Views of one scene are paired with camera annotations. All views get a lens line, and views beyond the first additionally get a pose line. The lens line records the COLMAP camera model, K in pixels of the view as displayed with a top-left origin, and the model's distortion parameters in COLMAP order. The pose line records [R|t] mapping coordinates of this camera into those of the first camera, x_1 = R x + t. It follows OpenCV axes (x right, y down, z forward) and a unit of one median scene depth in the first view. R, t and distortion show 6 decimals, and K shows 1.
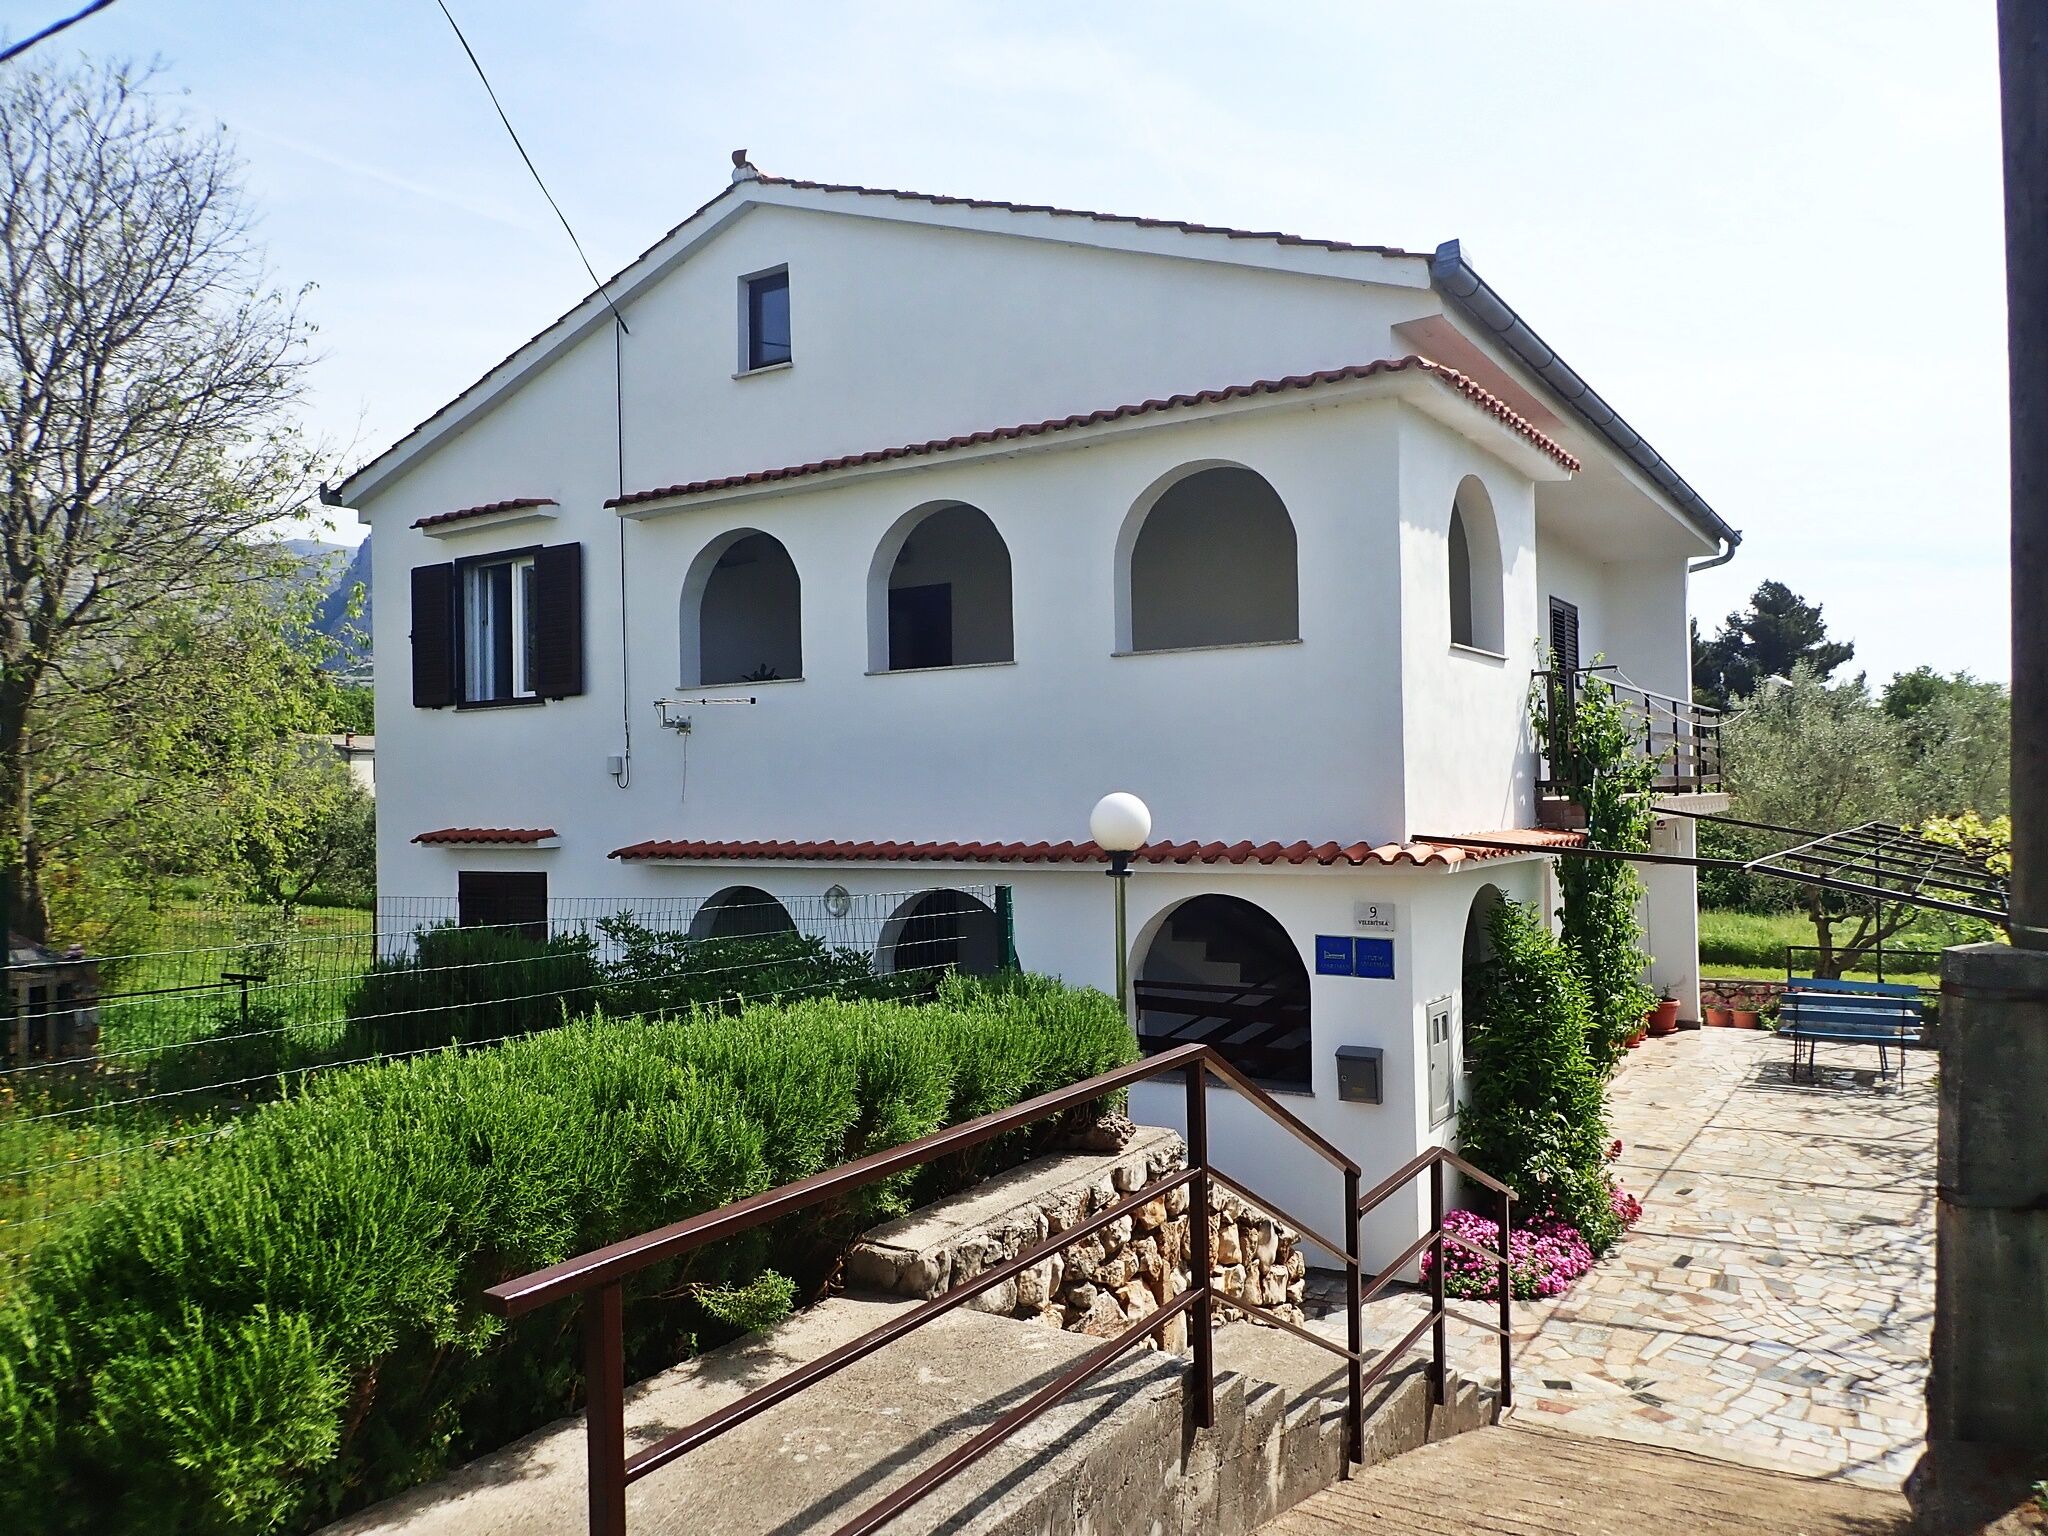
lens RADIAL K [[1532.5, 0, 1024.0], [0, 1532.5, 768.0], [0, 0, 1]] dist [-0.012493, -0.006160]
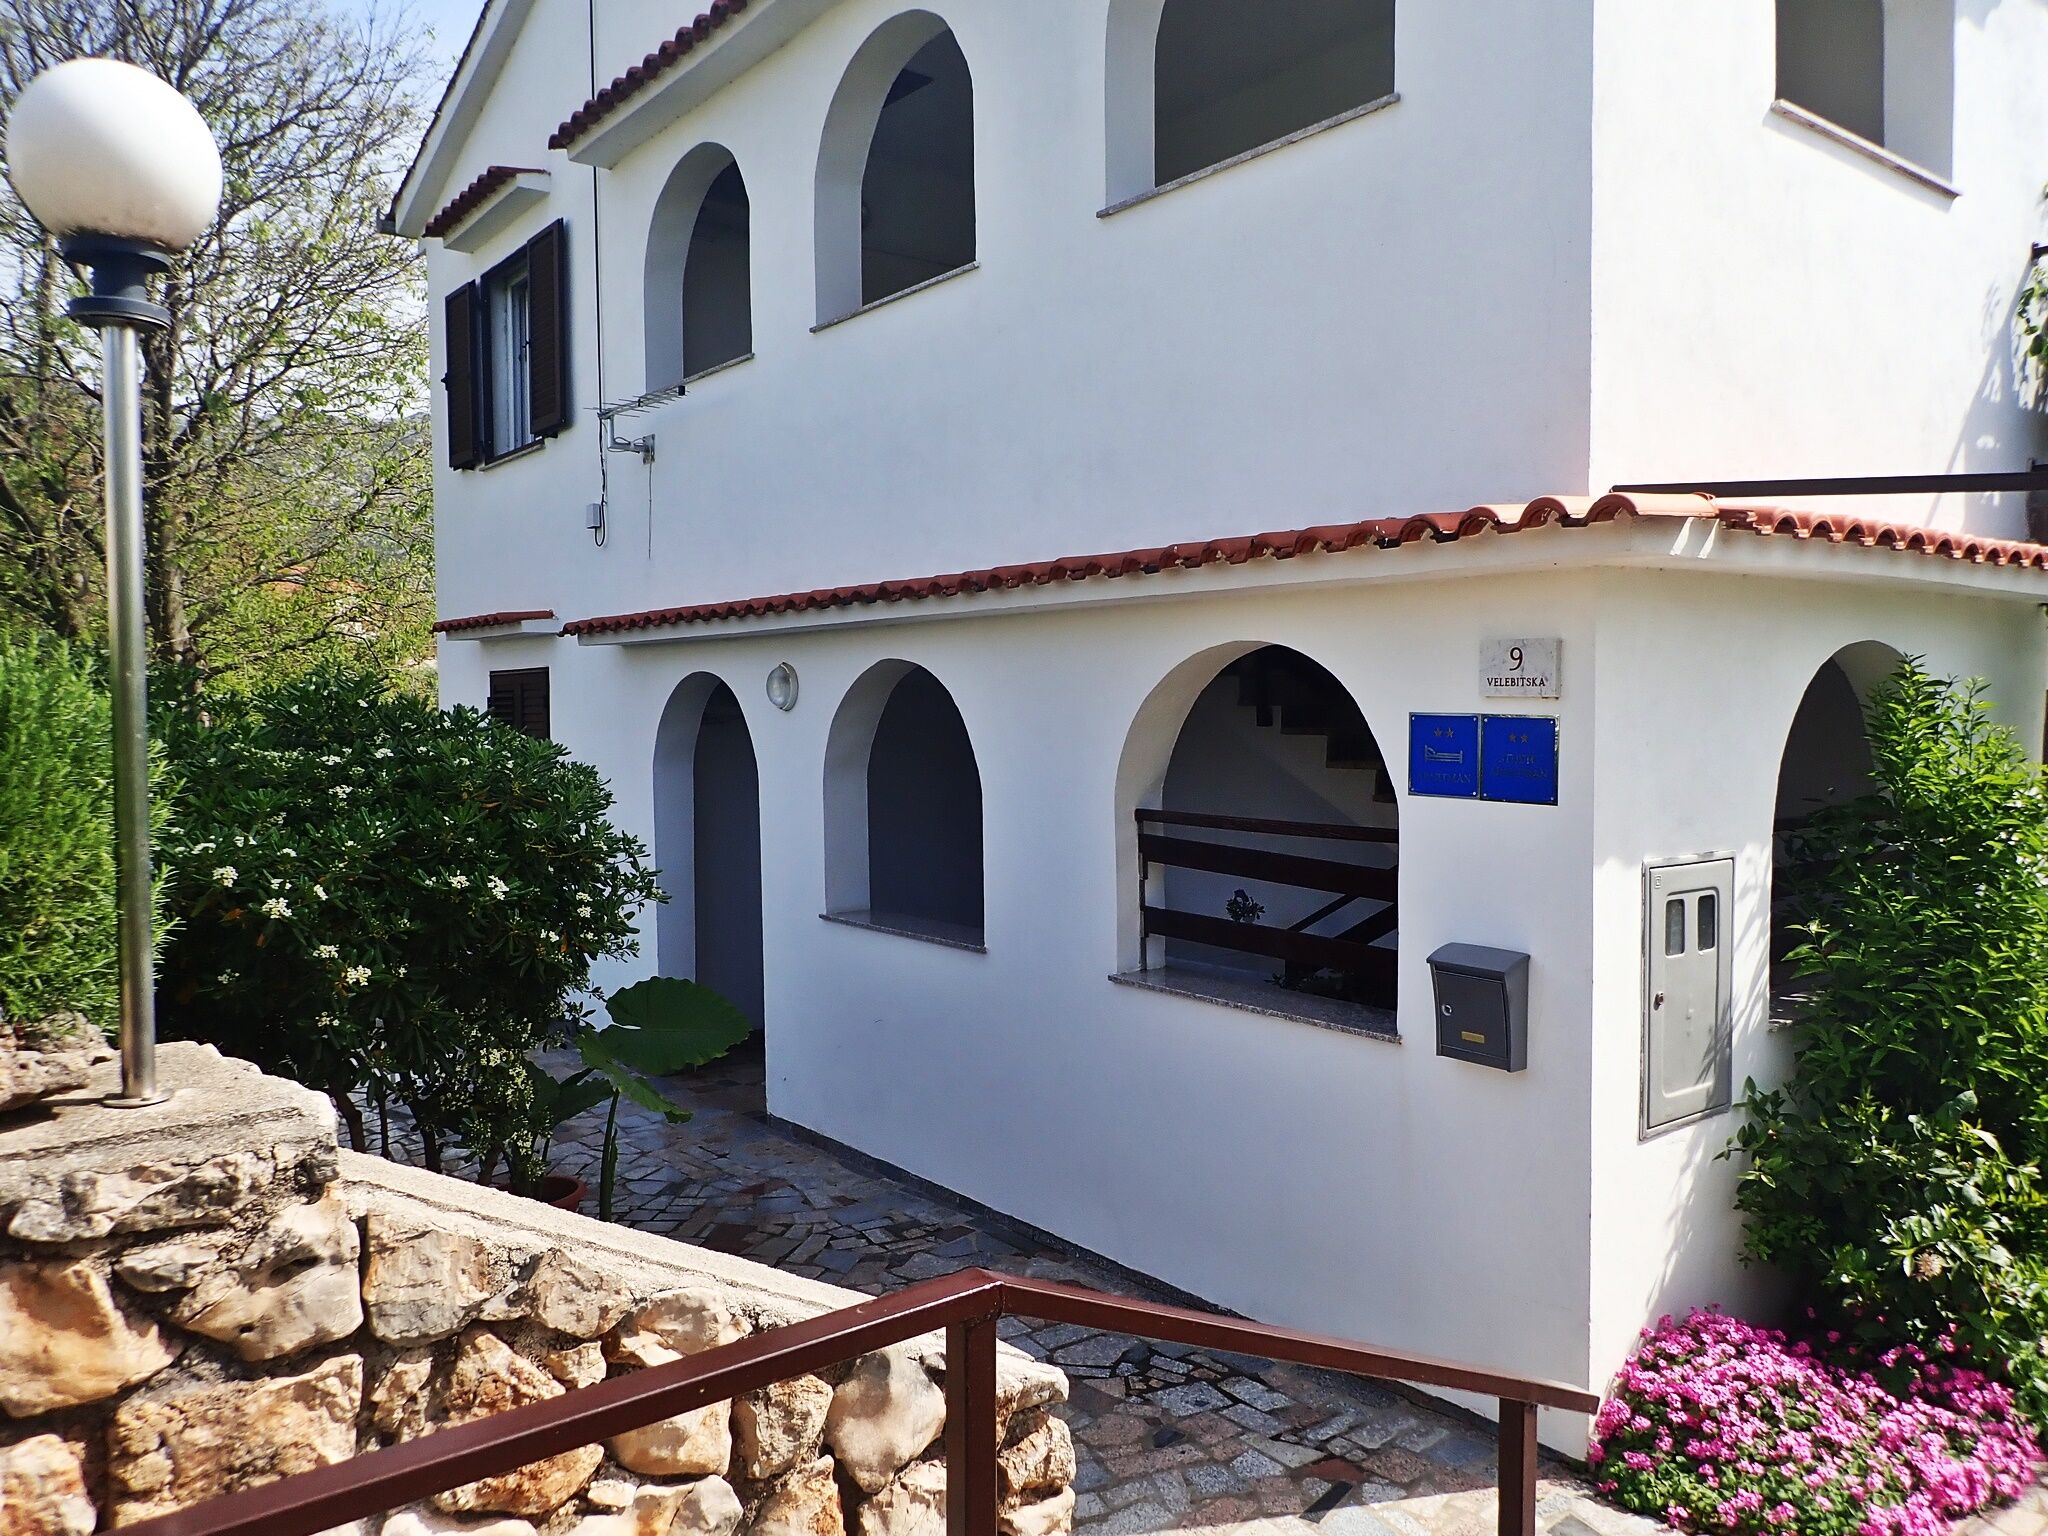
lens RADIAL K [[1532.5, 0, 1024.0], [0, 1532.5, 768.0], [0, 0, 1]] dist [-0.012493, -0.006160]
pose [[0.937911, 0.024102, -0.346037, 0.239844], [-0.002197, 0.997976, 0.063555, 0.093968], [0.346868, -0.058849, 0.936066, 0.495794]]
